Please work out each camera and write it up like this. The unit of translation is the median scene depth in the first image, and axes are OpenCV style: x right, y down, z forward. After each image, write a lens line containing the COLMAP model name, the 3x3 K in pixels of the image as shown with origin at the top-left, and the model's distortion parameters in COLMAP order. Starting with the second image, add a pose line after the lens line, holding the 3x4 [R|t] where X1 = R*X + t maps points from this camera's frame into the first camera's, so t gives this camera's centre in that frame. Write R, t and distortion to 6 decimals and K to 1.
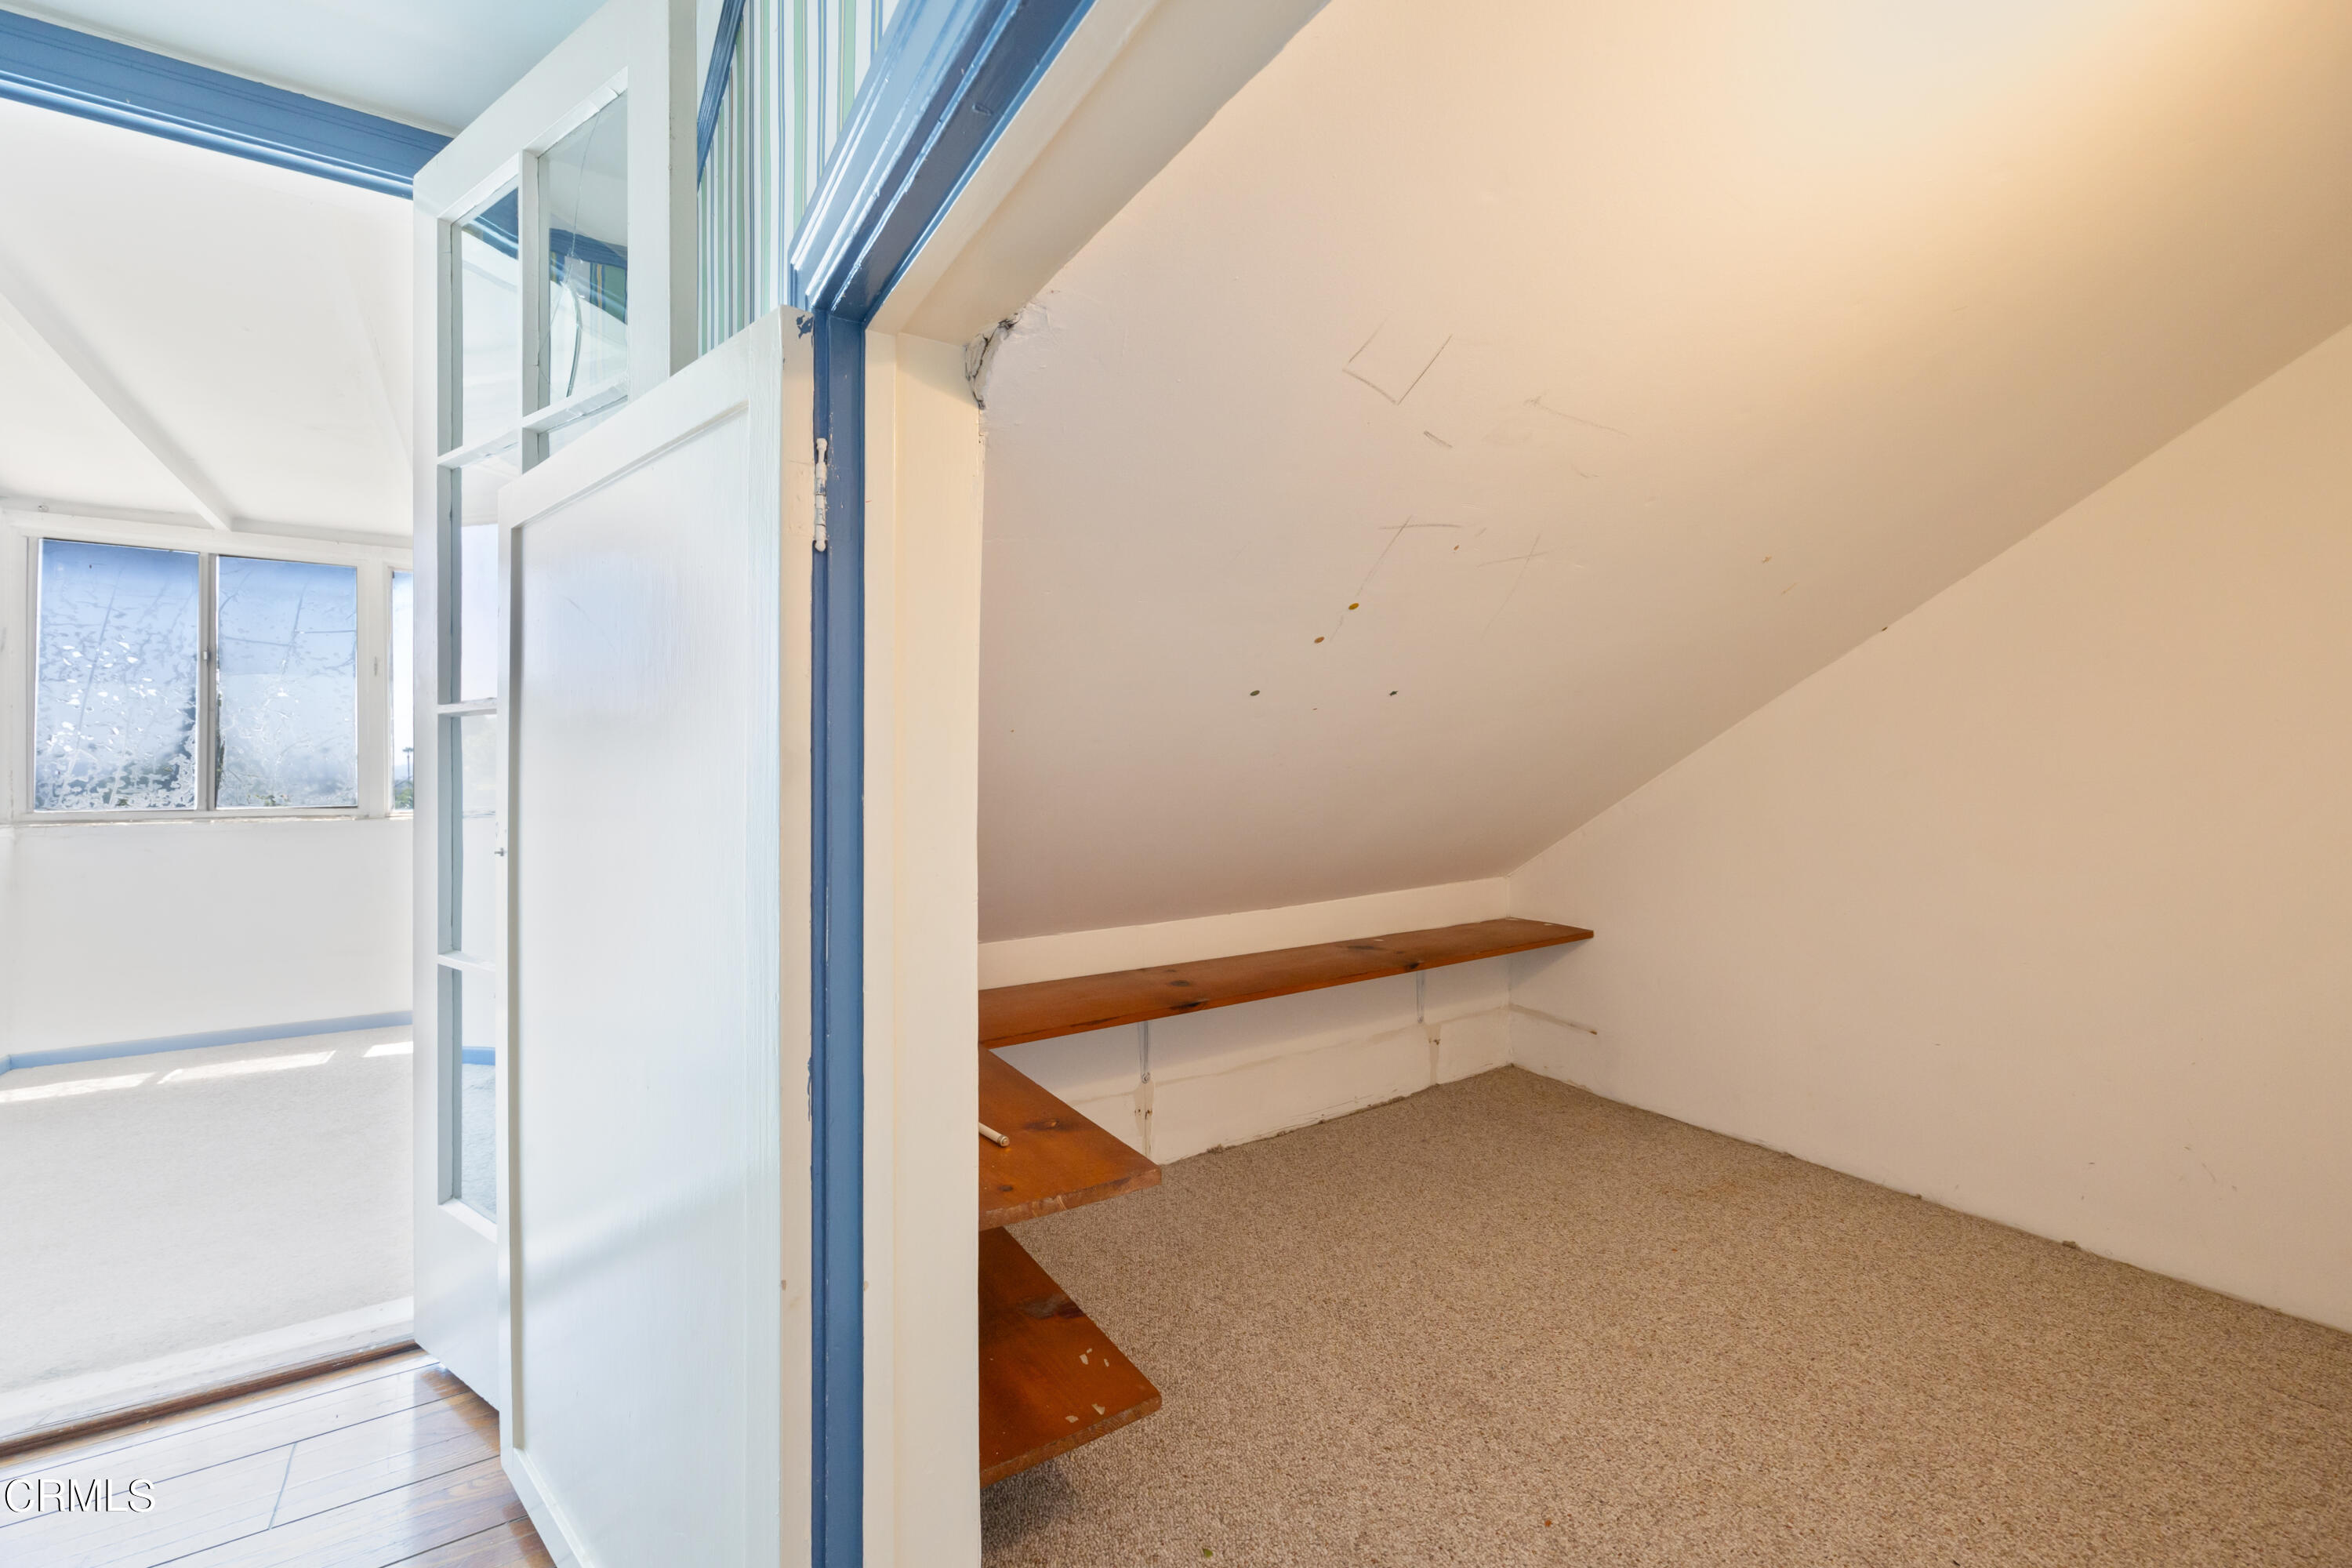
lens RADIAL K [[965.6, 0, 1141.8], [0, 965.6, 768.5], [0, 0, 1]] dist [0.000565, -0.000575]
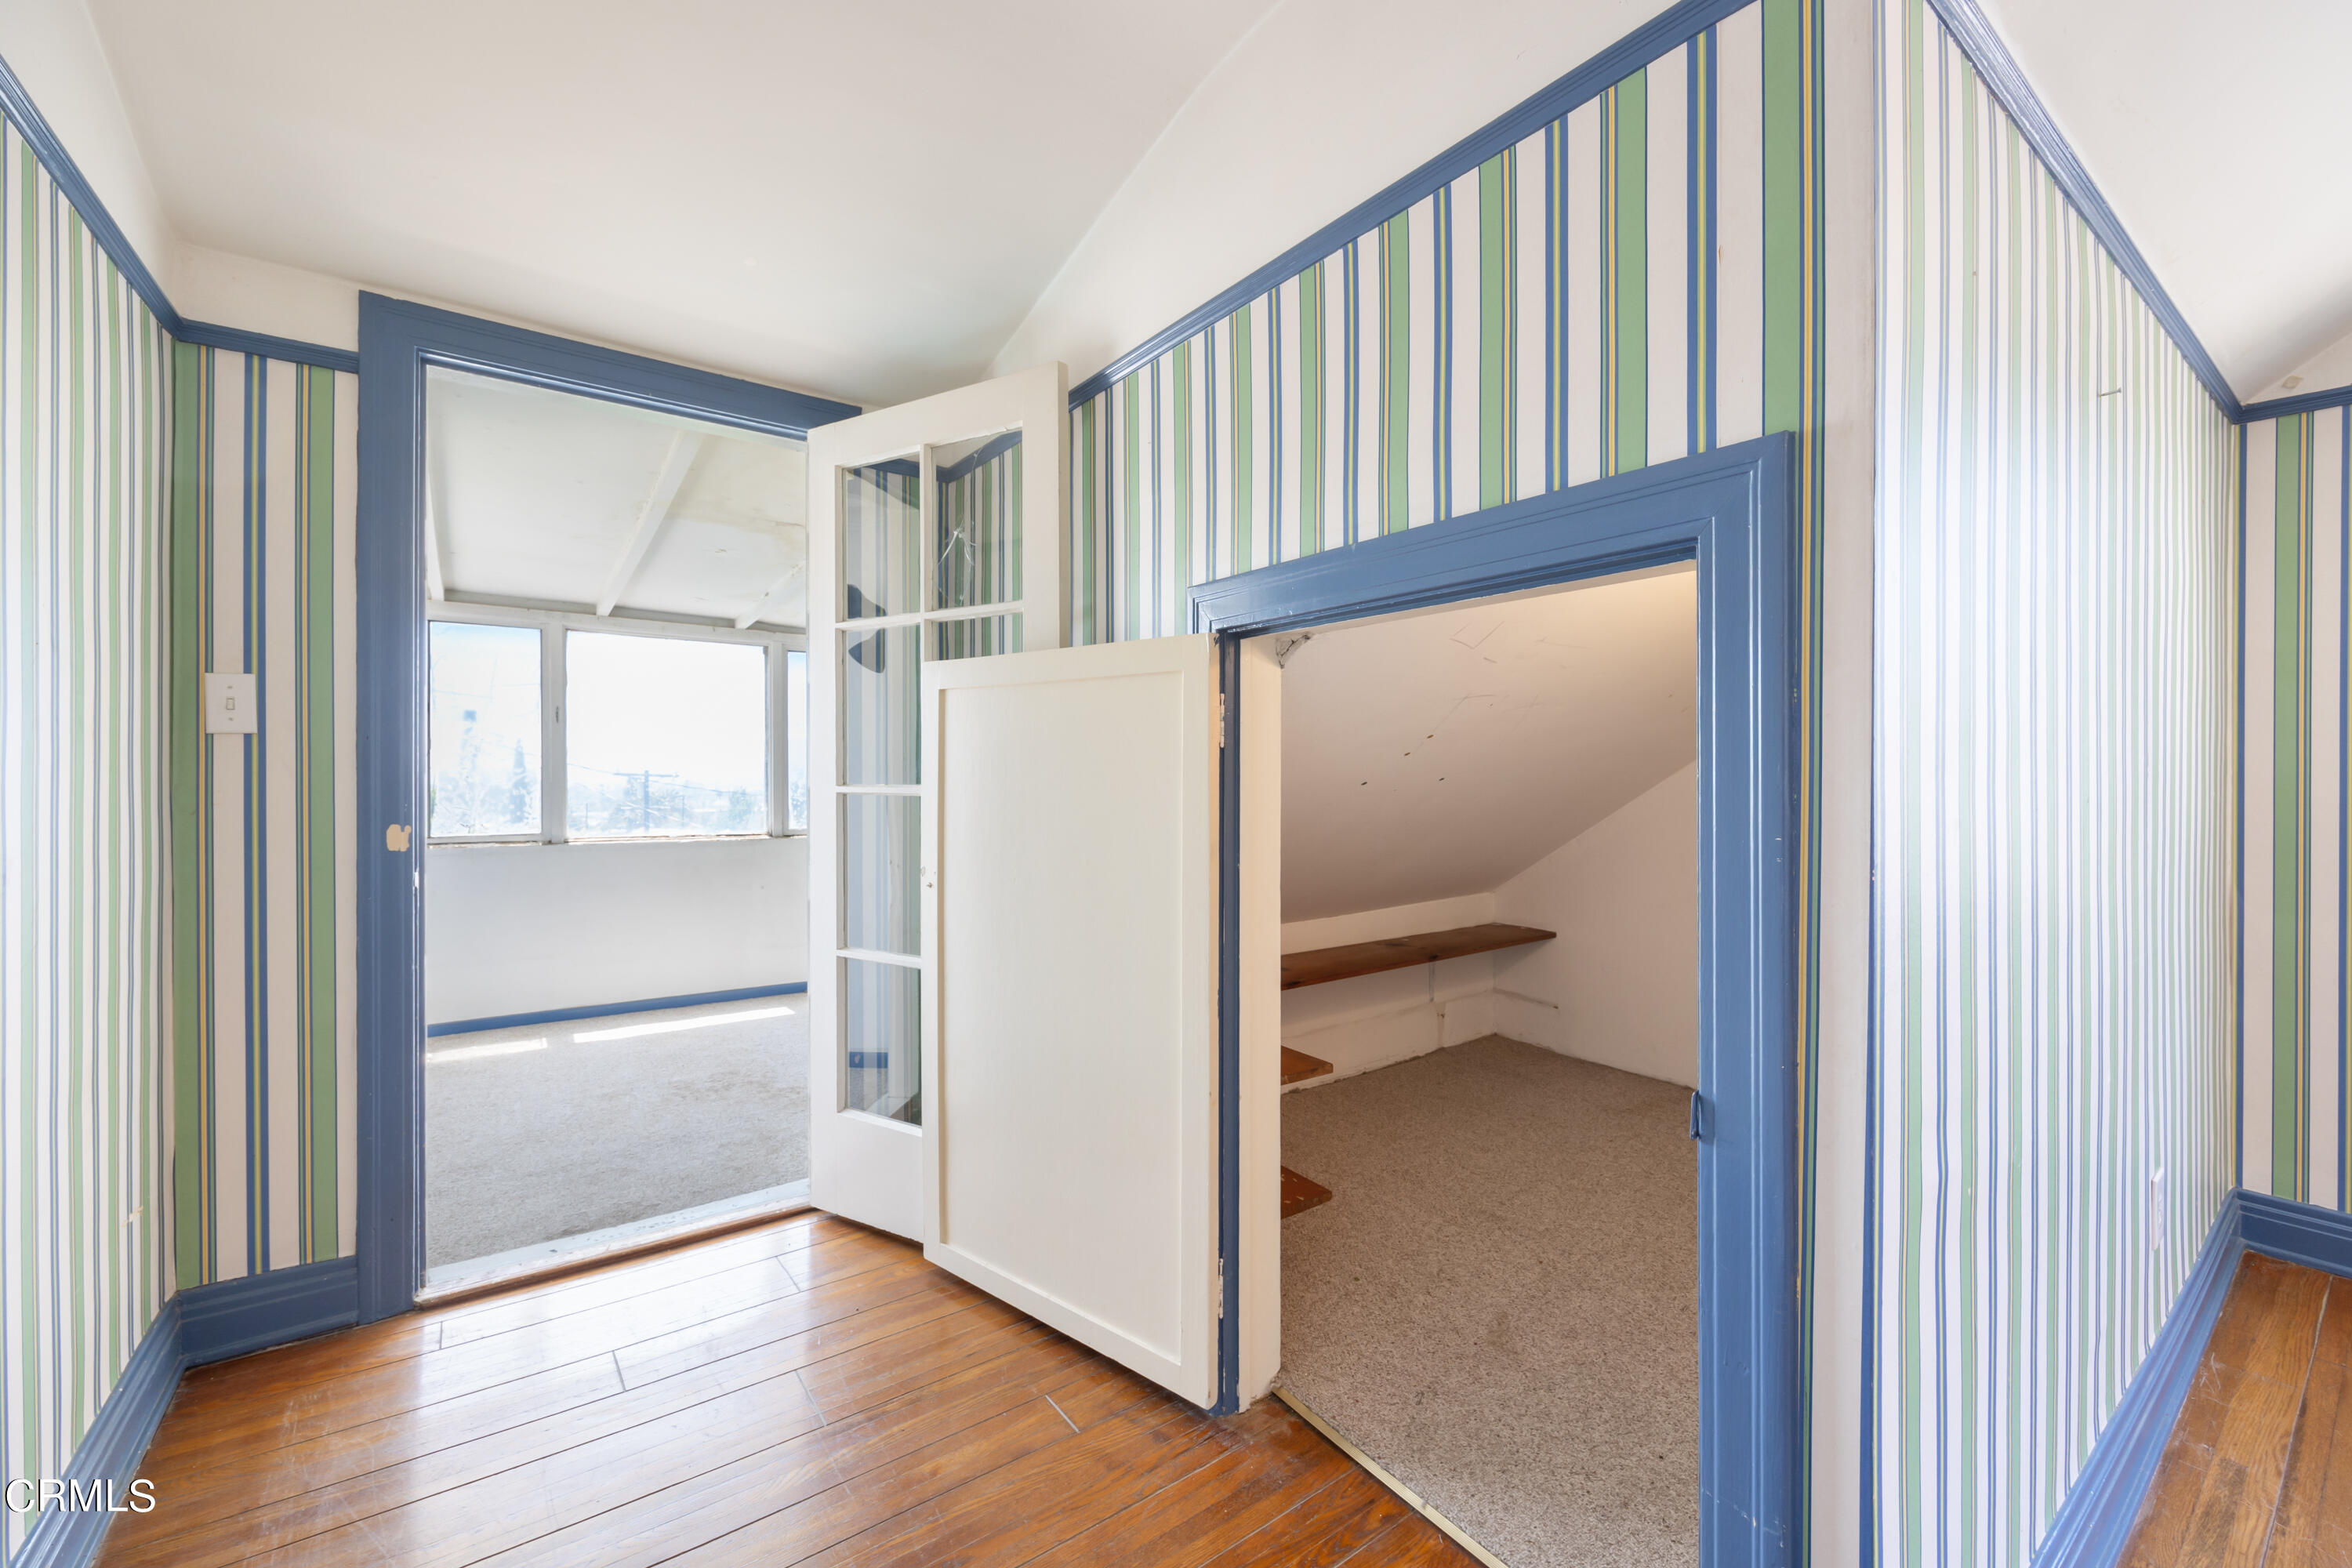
lens RADIAL K [[962.6, 0, 1185.5], [0, 962.6, 774.7], [0, 0, 1]] dist [0.000245, -0.000048]
pose [[0.996525, 0.009413, 0.082766, -0.226119], [-0.009257, 0.999955, -0.002266, -0.062458], [-0.082783, 0.001492, 0.996566, -0.417492]]
